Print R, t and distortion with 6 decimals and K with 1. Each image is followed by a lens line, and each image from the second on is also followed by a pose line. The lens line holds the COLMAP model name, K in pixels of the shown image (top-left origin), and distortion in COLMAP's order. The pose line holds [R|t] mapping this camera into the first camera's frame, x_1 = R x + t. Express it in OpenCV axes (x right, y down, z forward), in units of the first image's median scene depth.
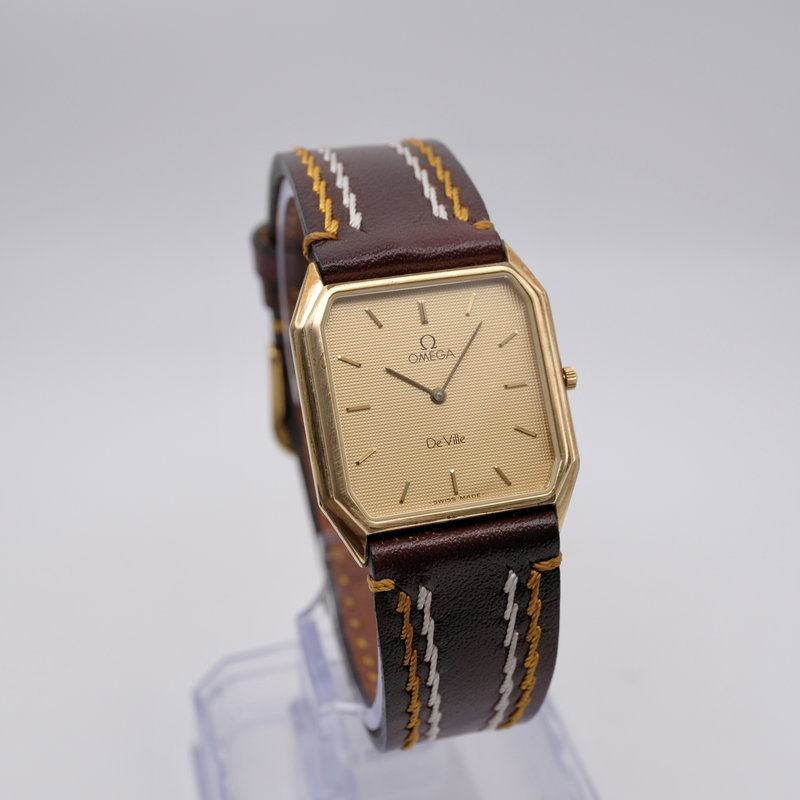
lens RADIAL K [[1484.3, 0, 400.0], [0, 1484.3, 400.0], [0, 0, 1]] dist [-0.010304, -0.014978]
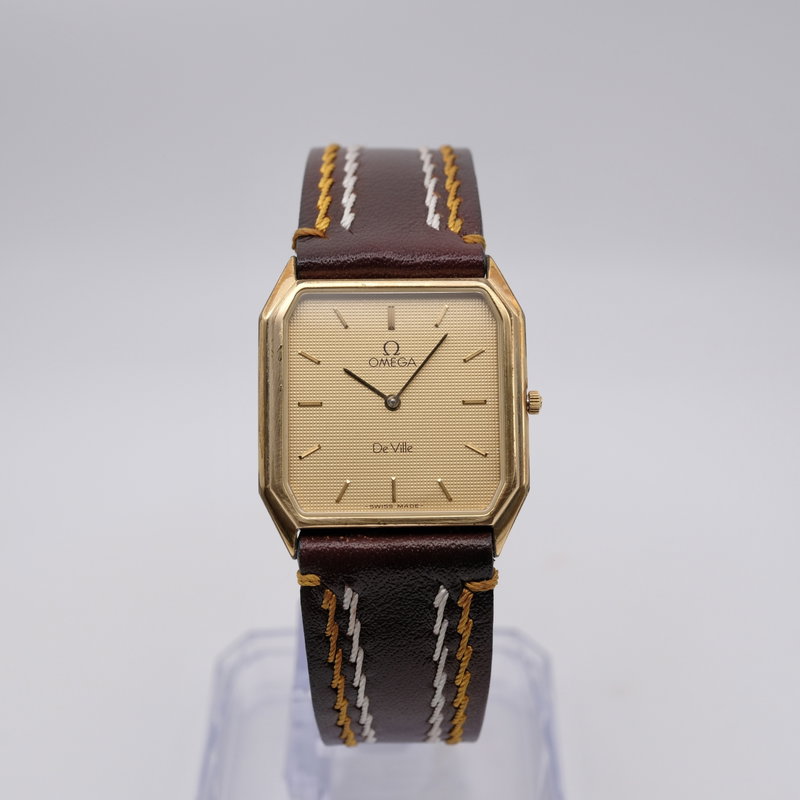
lens RADIAL K [[1484.3, 0, 400.0], [0, 1484.3, 400.0], [0, 0, 1]] dist [-0.010304, -0.014978]
pose [[0.969644, 0.130178, -0.206989, 0.235955], [-0.129357, 0.991443, 0.017553, -0.022440], [0.207502, 0.009755, 0.978186, 0.018487]]
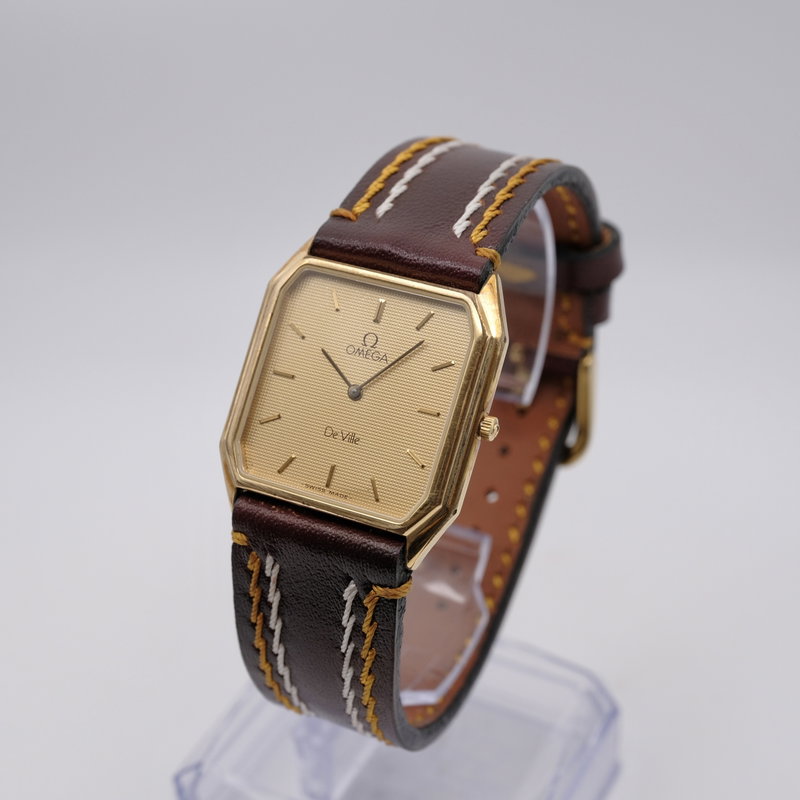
lens RADIAL K [[1484.3, 0, 400.0], [0, 1484.3, 400.0], [0, 0, 1]] dist [-0.010304, -0.014978]
pose [[0.750218, 0.354806, -0.557930, 0.610393], [-0.344811, 0.929941, 0.127732, -0.136556], [0.564162, 0.096554, 0.820000, 0.184363]]
